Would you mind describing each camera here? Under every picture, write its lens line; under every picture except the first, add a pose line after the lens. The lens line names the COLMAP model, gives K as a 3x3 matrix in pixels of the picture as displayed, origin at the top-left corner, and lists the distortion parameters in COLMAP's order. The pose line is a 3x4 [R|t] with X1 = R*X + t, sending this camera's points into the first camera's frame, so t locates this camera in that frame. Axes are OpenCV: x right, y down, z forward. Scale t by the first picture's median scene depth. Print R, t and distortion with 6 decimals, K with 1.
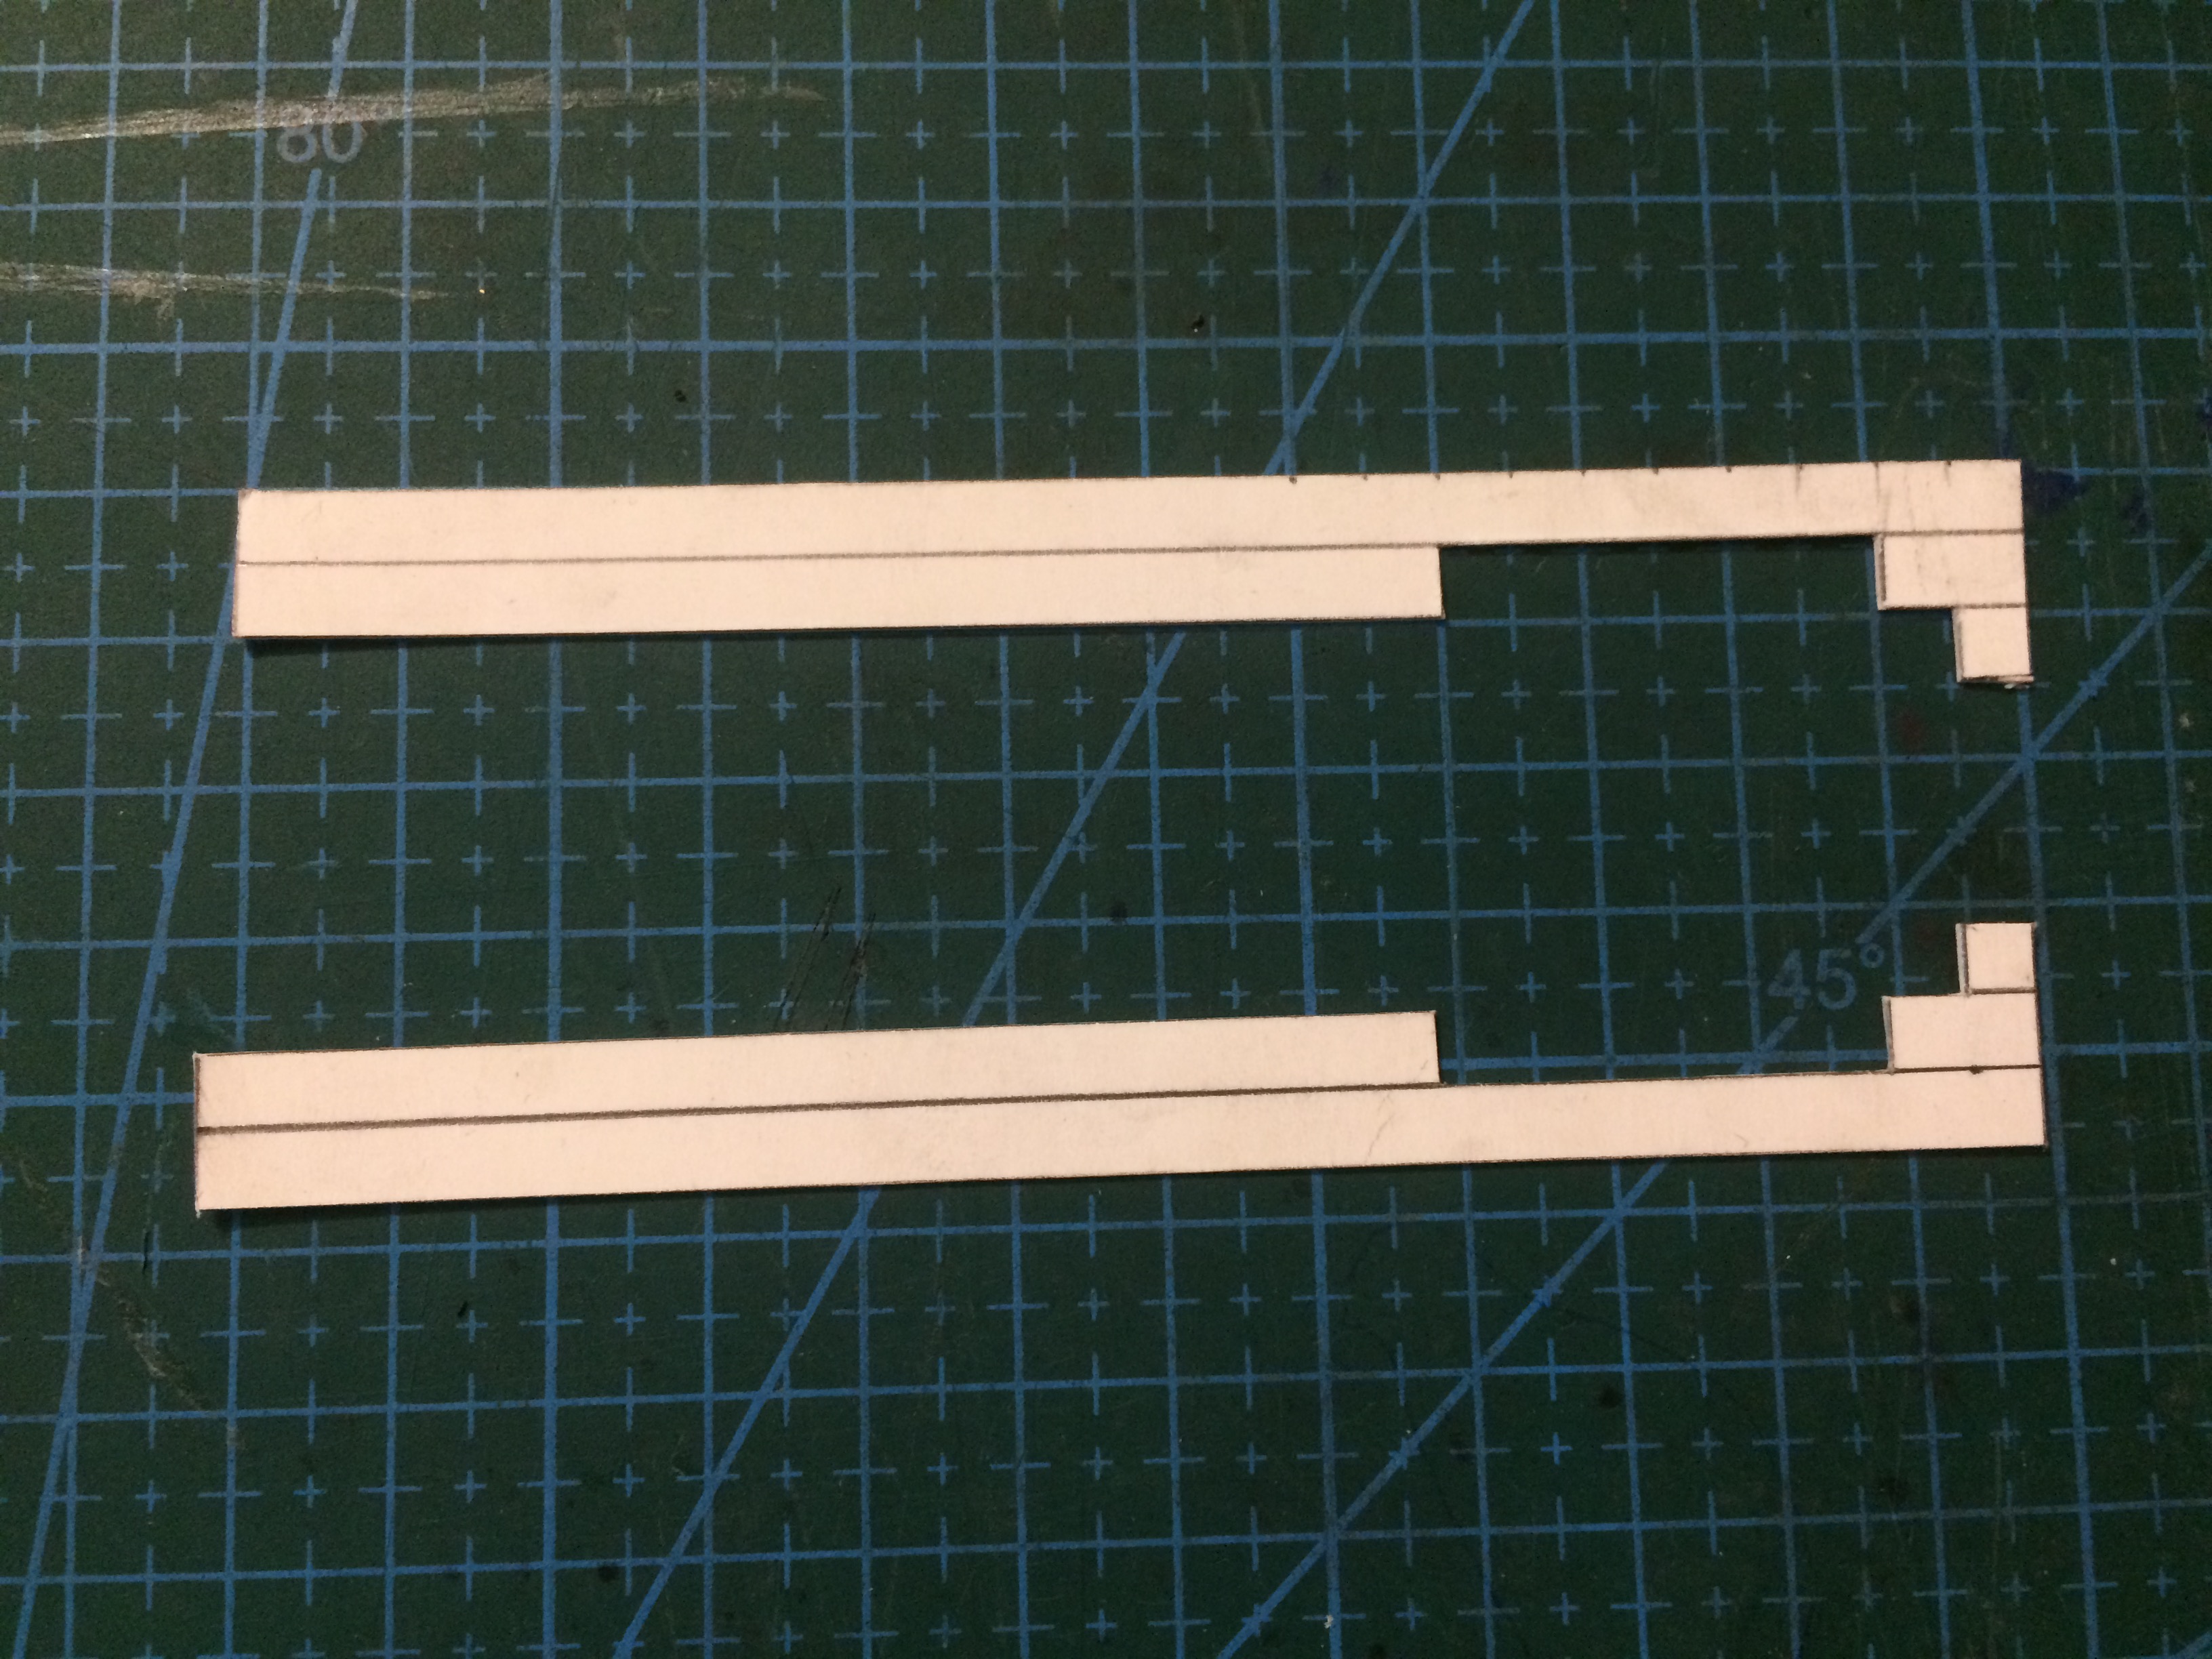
lens RADIAL K [[1942.5, 0, 1076.9], [0, 1942.5, 823.5], [0, 0, 1]] dist [0.078131, -0.150055]
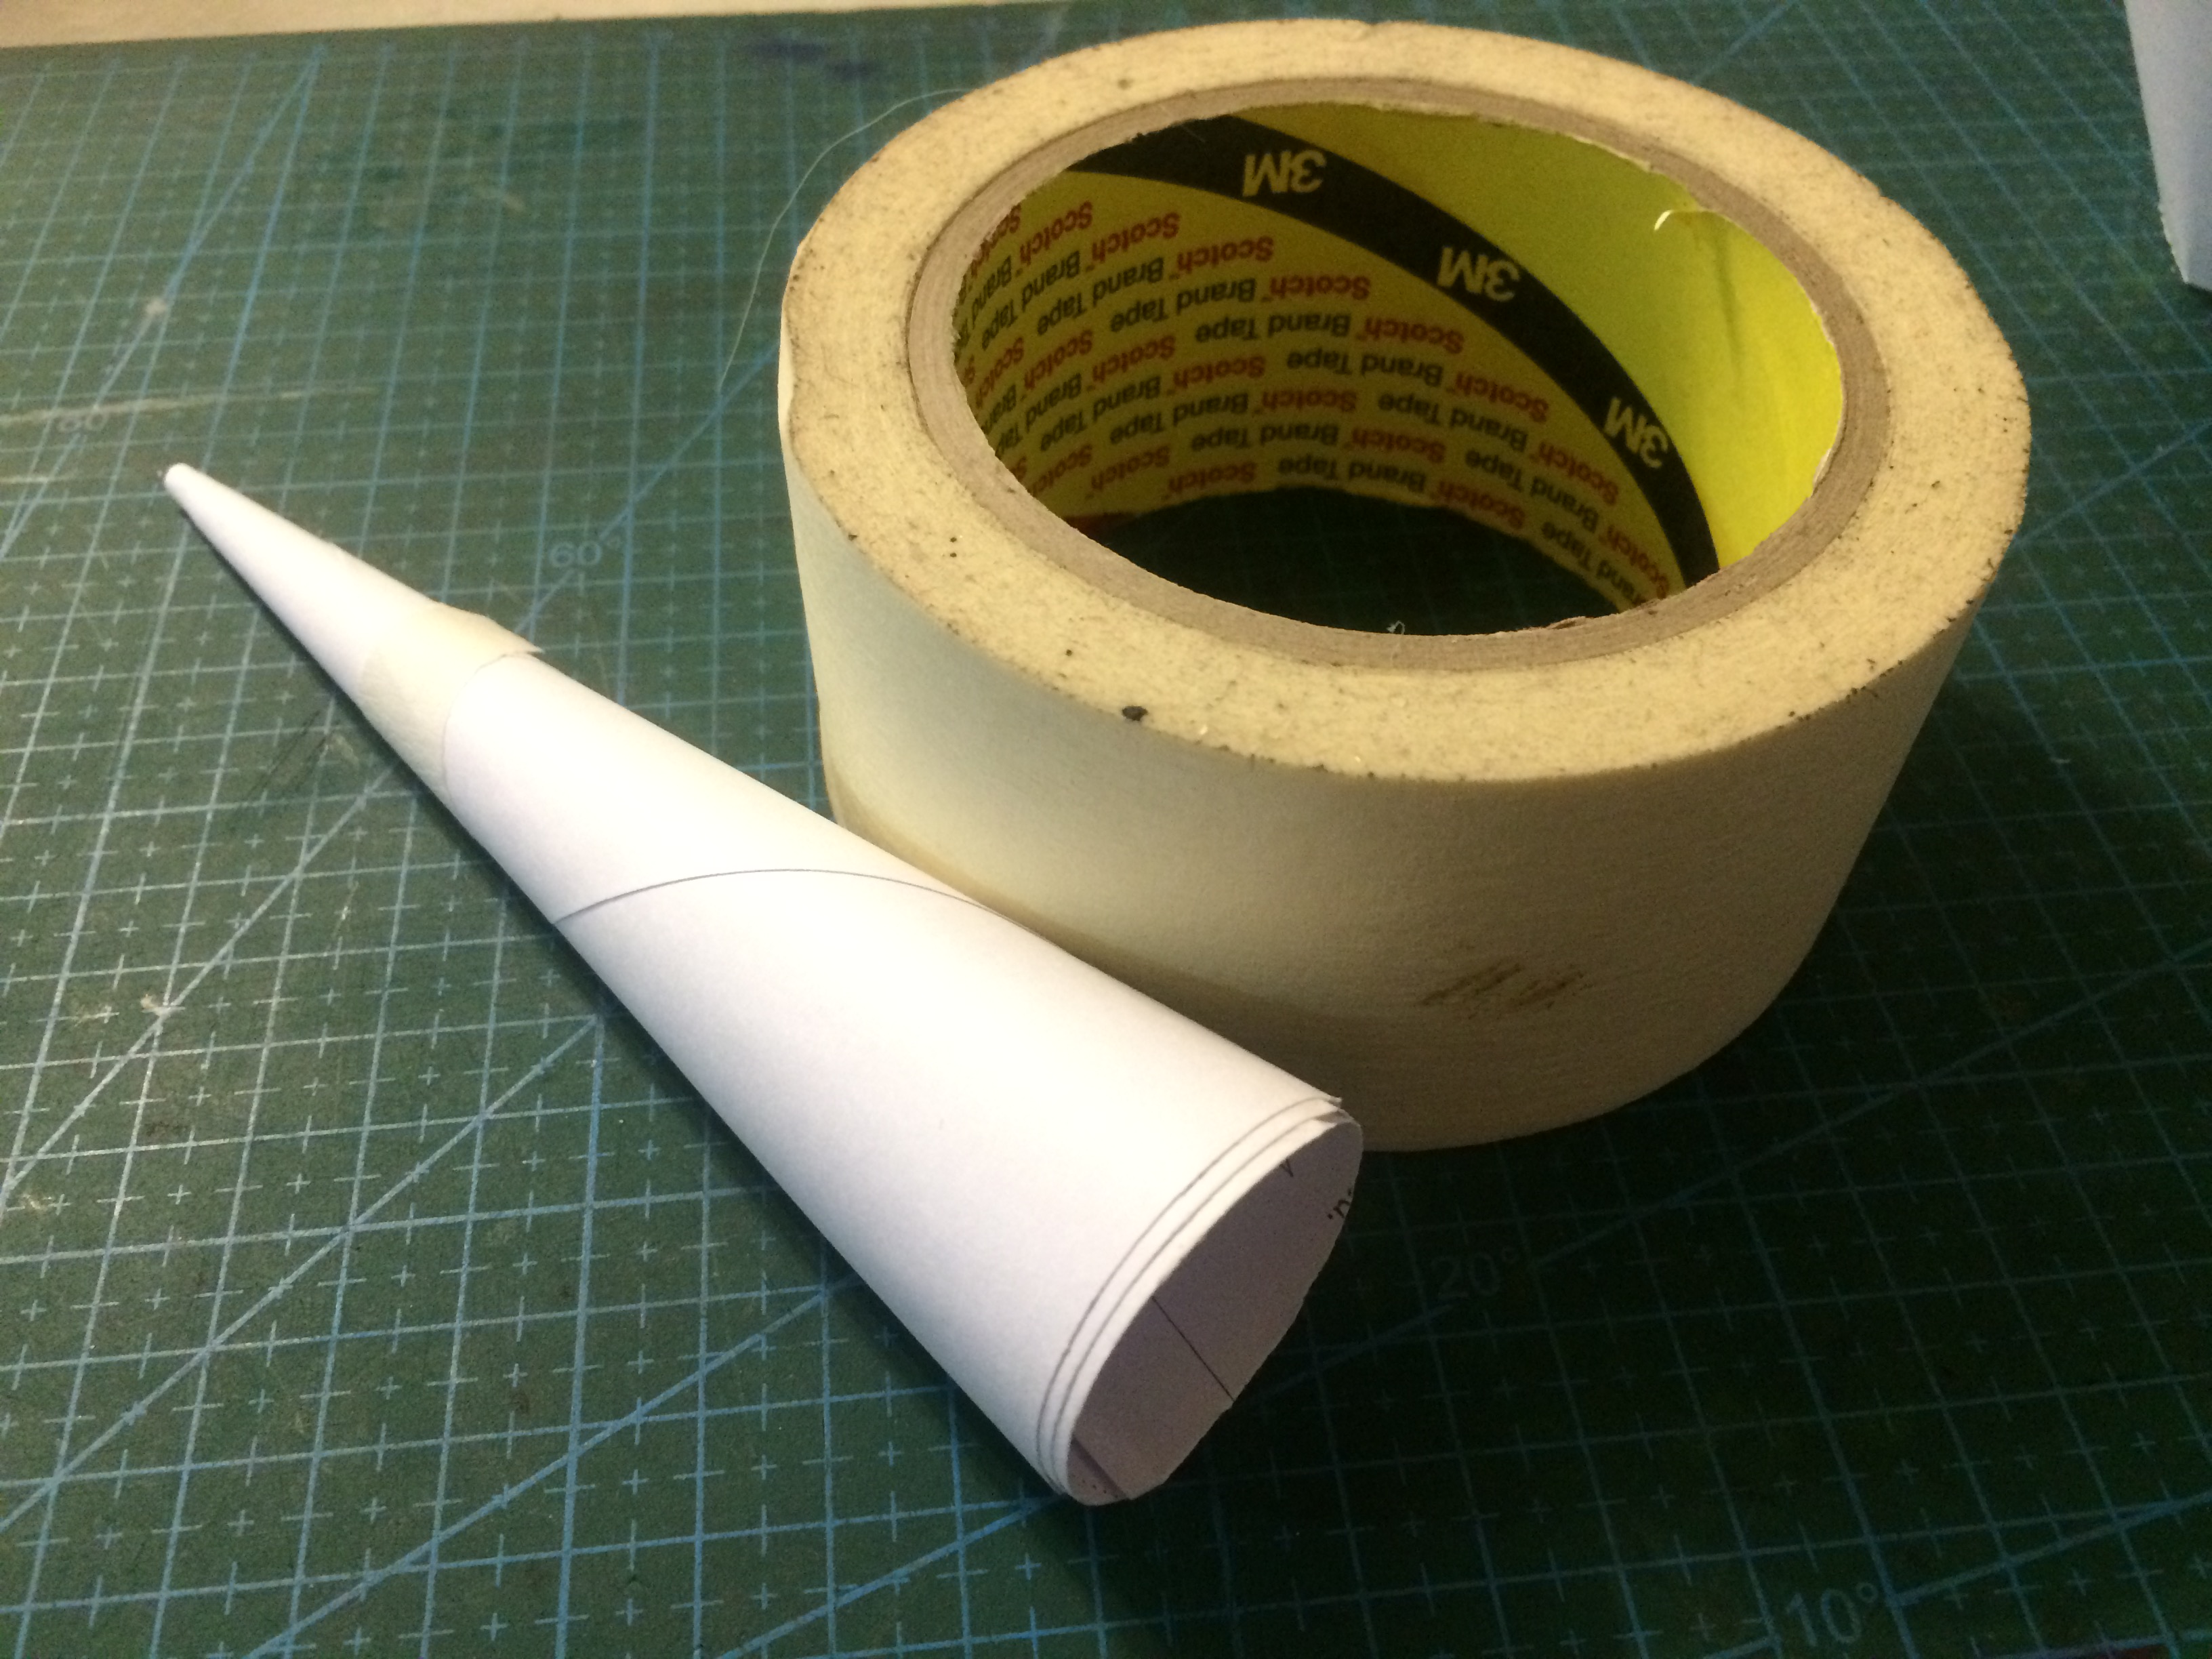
lens RADIAL K [[1942.5, 0, 1098.6], [0, 1942.5, 832.0], [0, 0, 1]] dist [0.078131, -0.150055]
pose [[0.995534, -0.086681, 0.037396, 0.436844], [0.092839, 0.827105, -0.554328, 1.044512], [0.017119, 0.555324, 0.831458, -0.255823]]
